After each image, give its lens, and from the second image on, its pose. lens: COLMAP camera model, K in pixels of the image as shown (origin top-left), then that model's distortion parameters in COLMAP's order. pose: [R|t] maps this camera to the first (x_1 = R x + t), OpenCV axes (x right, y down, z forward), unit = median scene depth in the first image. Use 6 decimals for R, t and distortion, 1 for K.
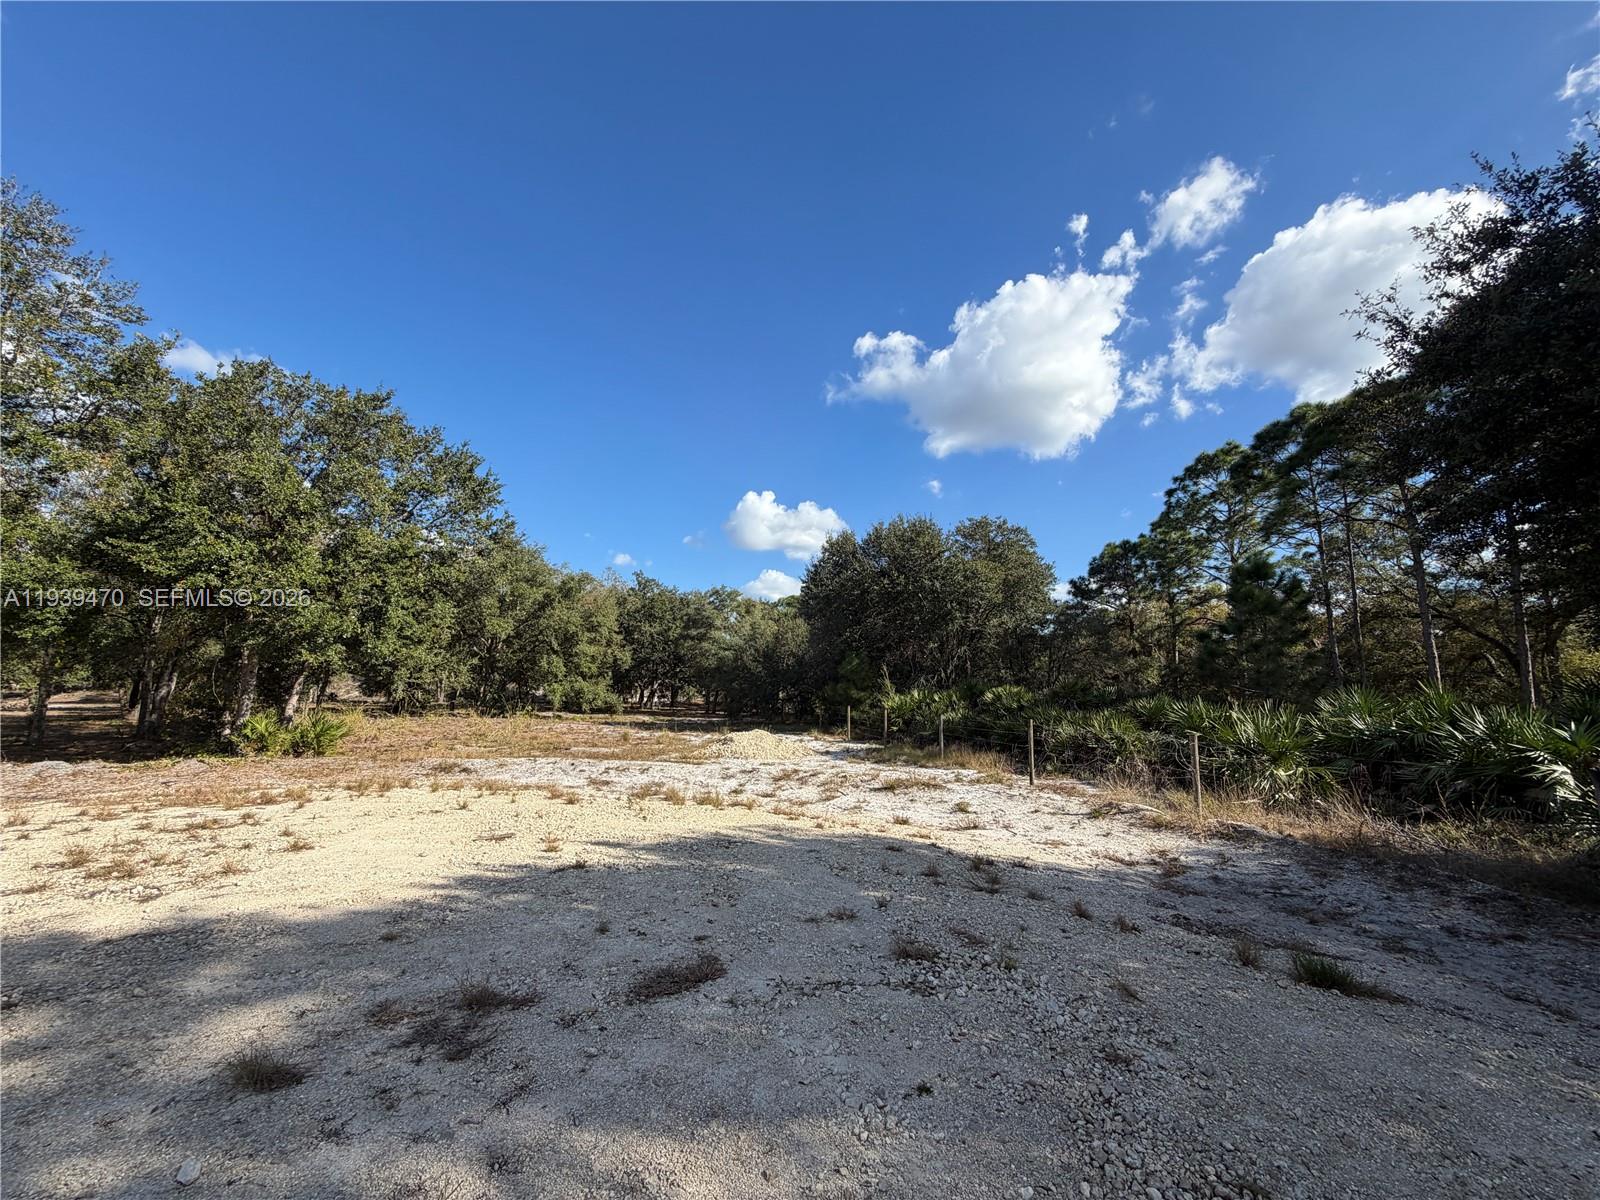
lens RADIAL K [[635.7, 0, 795.7], [0, 635.7, 603.2], [0, 0, 1]] dist [-0.000028, 0.001049]
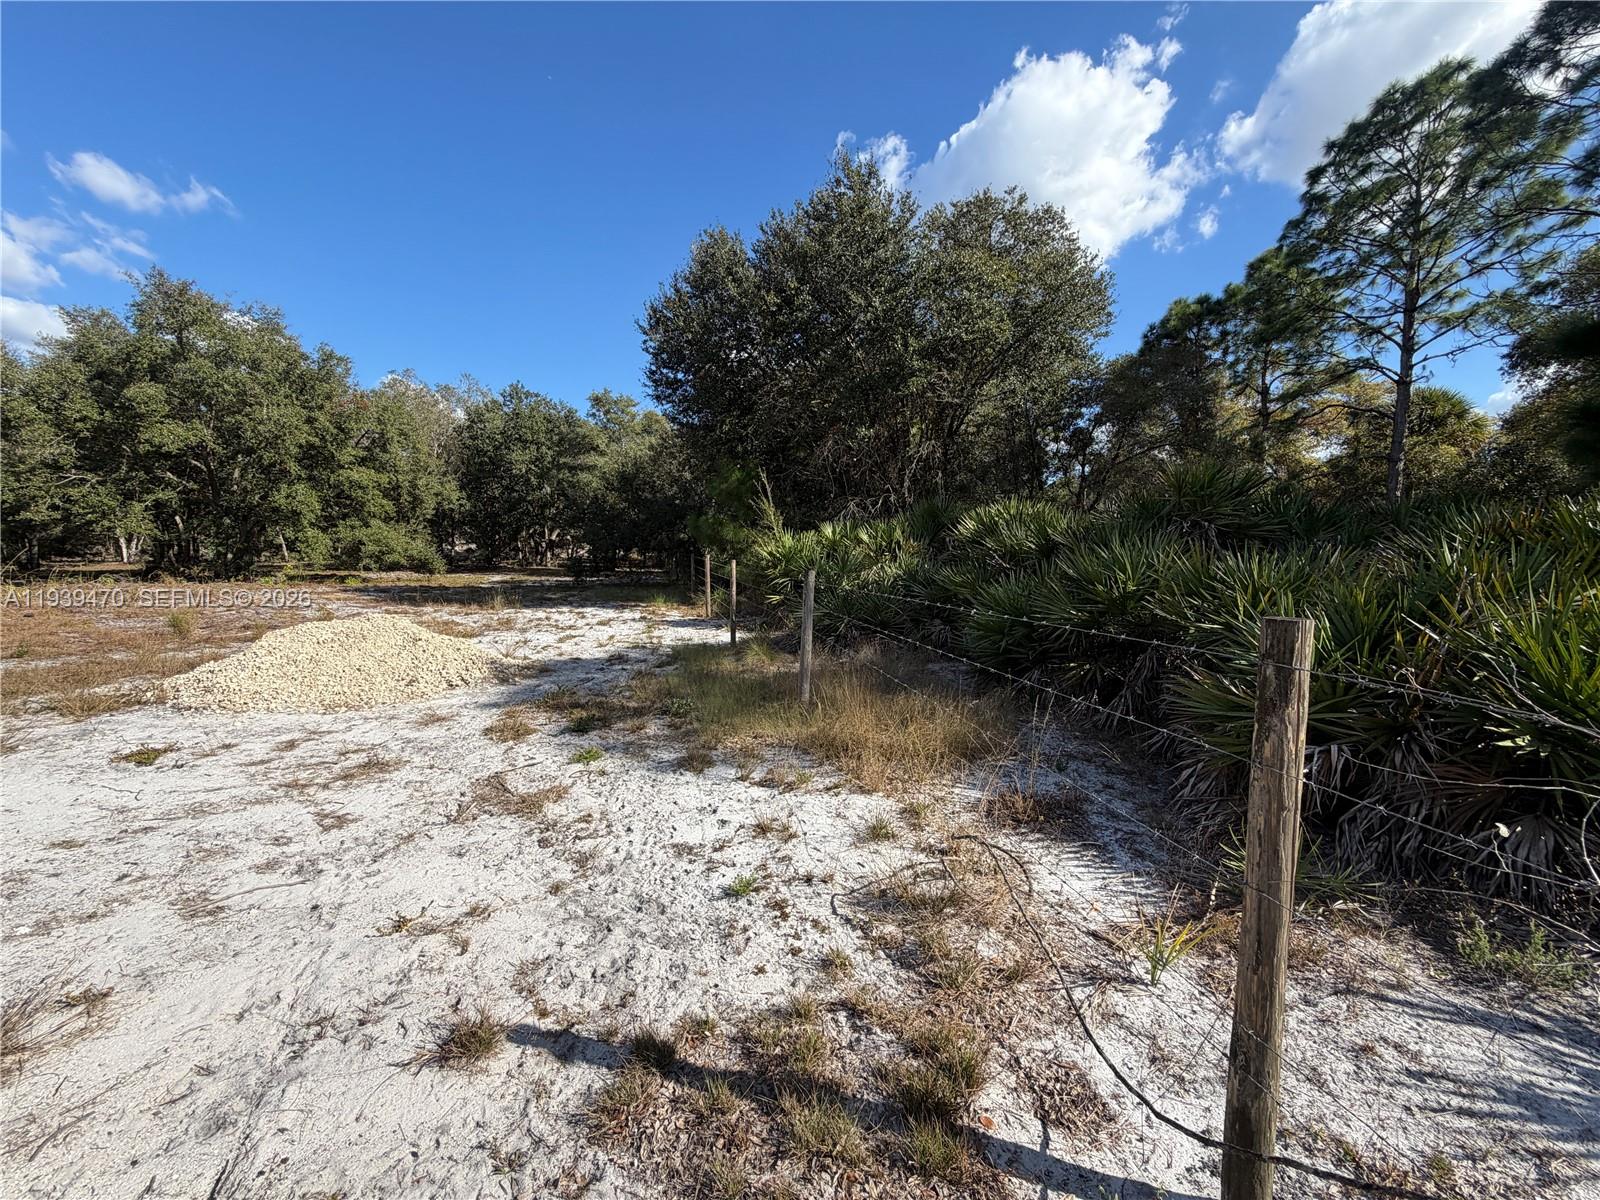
lens RADIAL K [[635.7, 0, 795.7], [0, 635.7, 603.2], [0, 0, 1]] dist [-0.000028, 0.001049]
pose [[0.999872, -0.015244, 0.004899, 0.159425], [0.013761, 0.974544, 0.223776, 0.086089], [-0.008186, -0.223680, 0.974628, 0.492772]]
